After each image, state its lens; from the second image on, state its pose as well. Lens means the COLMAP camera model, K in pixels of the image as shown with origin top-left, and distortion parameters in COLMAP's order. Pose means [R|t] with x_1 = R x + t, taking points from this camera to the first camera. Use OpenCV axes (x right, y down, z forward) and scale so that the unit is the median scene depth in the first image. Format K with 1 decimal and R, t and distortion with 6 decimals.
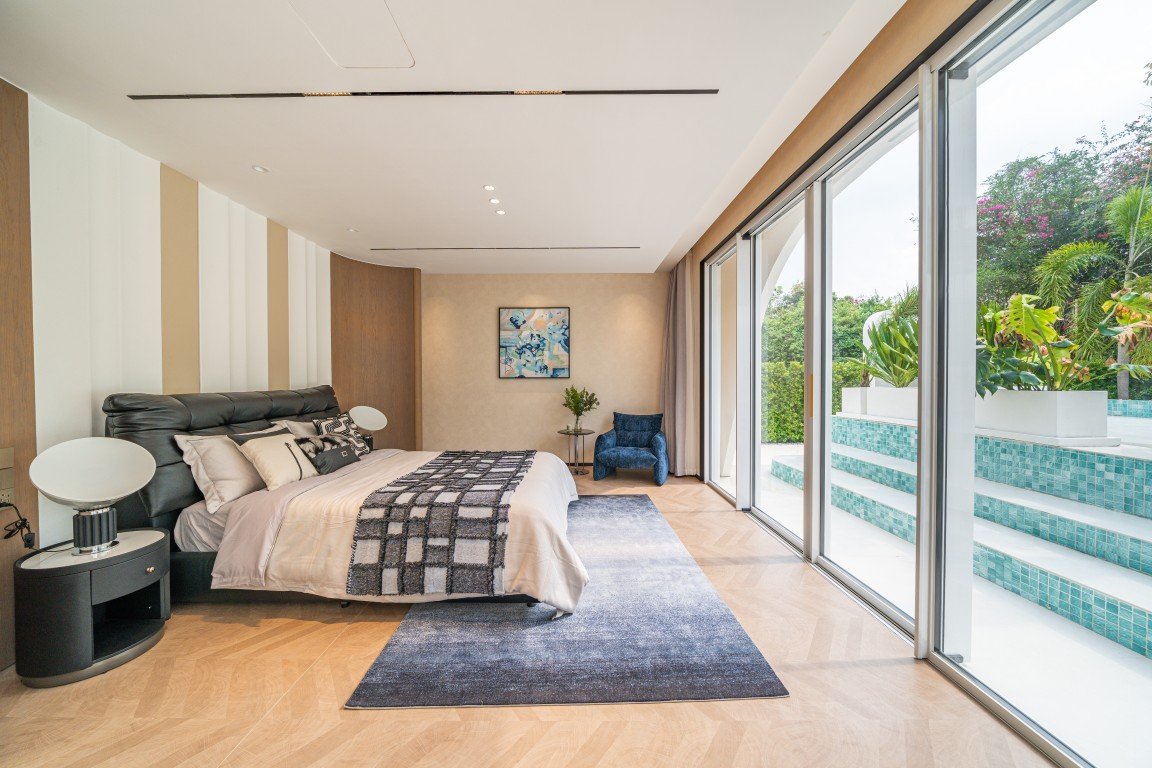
lens RADIAL K [[394.4, 0, 572.9], [0, 394.4, 383.8], [0, 0, 1]] dist [-0.001334, -0.000072]
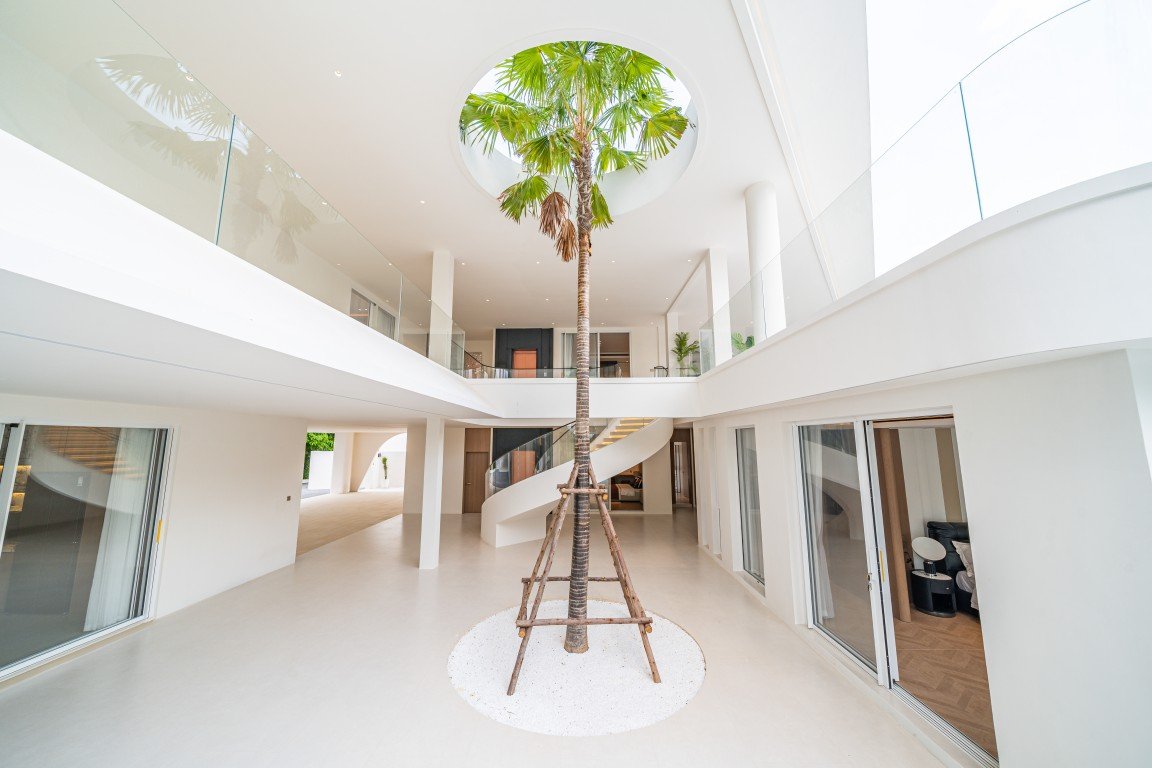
lens RADIAL K [[394.4, 0, 573.1], [0, 394.4, 387.2], [0, 0, 1]] dist [-0.001334, -0.000072]
pose [[-0.010542, -0.130934, -0.991335, 1.857867], [-0.007888, 0.991370, -0.130855, -0.551798], [0.999913, 0.006440, -0.011484, -1.592178]]
